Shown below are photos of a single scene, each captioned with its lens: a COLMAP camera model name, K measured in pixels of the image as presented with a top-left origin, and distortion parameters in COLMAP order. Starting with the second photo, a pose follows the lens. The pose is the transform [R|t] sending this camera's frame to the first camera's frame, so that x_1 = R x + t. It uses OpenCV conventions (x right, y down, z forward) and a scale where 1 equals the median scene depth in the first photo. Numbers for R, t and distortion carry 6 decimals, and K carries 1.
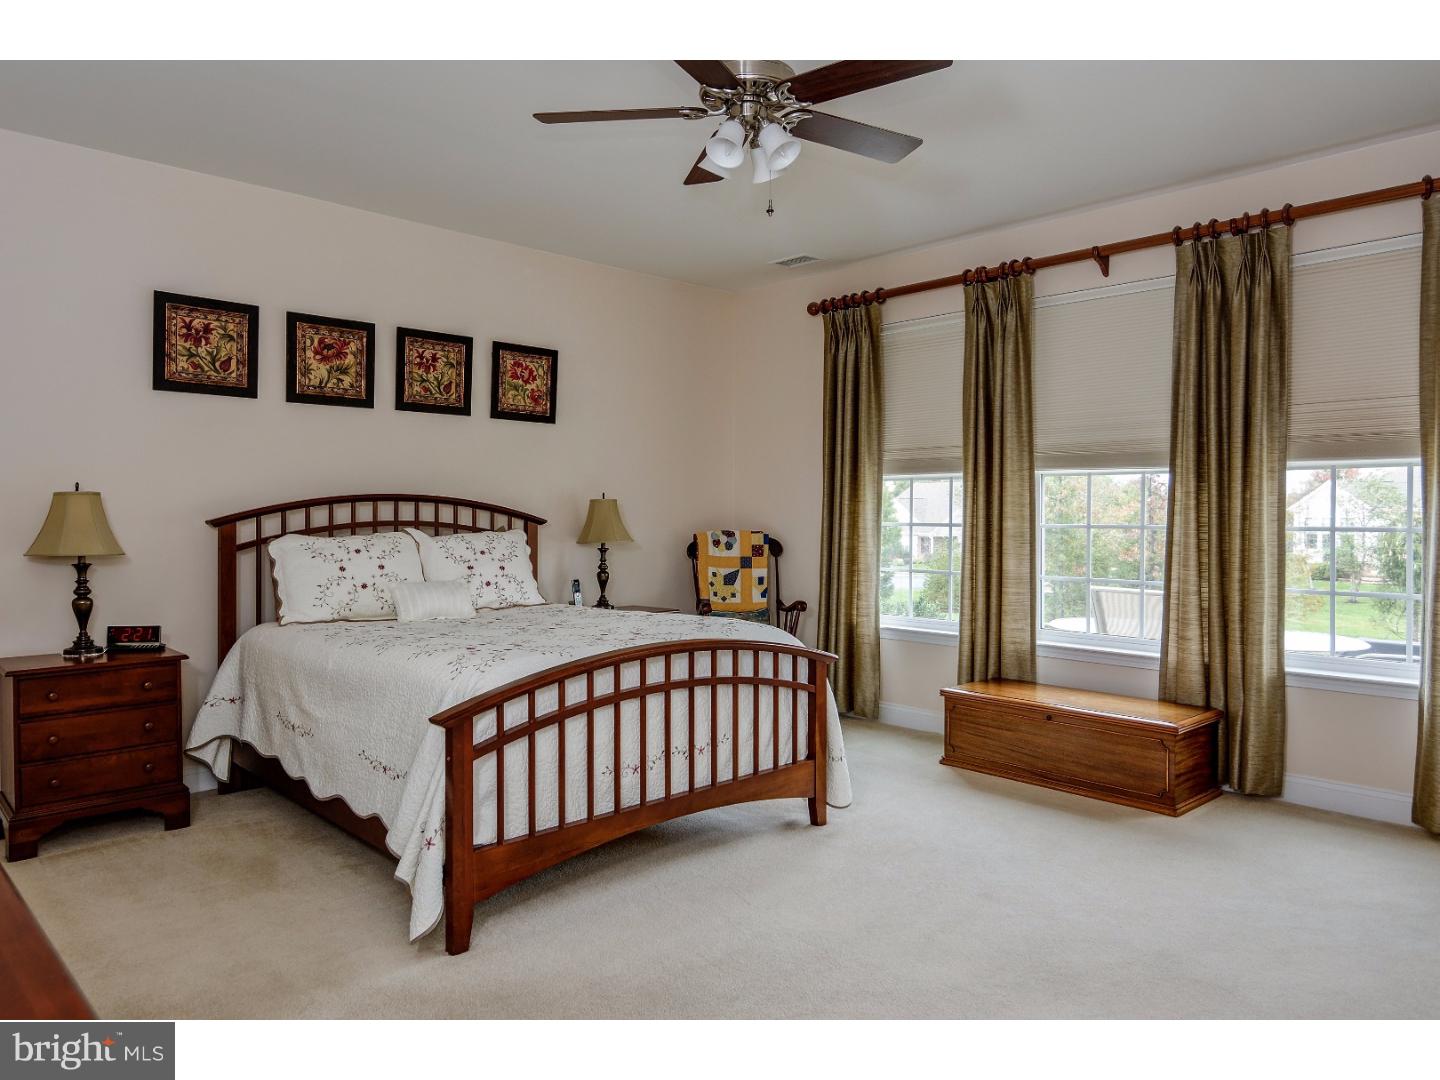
lens RADIAL K [[1012.8, 0, 722.4], [0, 1012.8, 508.0], [0, 0, 1]] dist [0.068414, -0.001468]
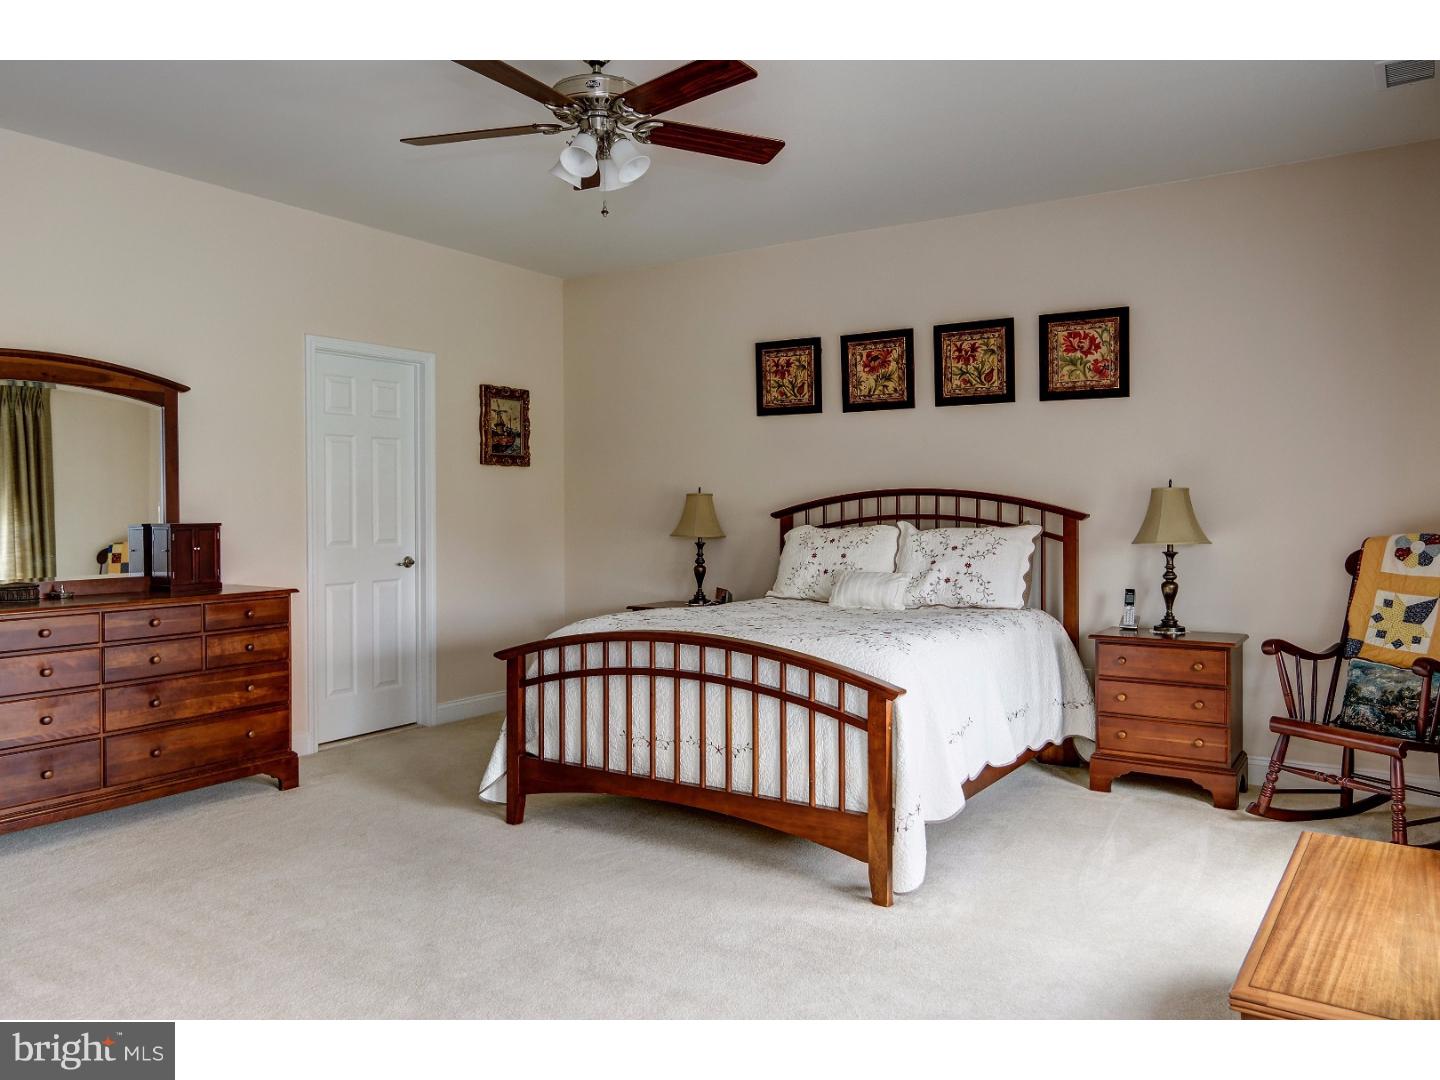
lens RADIAL K [[1061.5, 0, 723.7], [0, 1061.5, 507.9], [0, 0, 1]] dist [0.004278, 0.003253]
pose [[0.208335, -0.010831, -0.977998, 0.673199], [0.000688, 0.999940, -0.010928, 0.016959], [0.978057, 0.001604, 0.208330, 0.568304]]
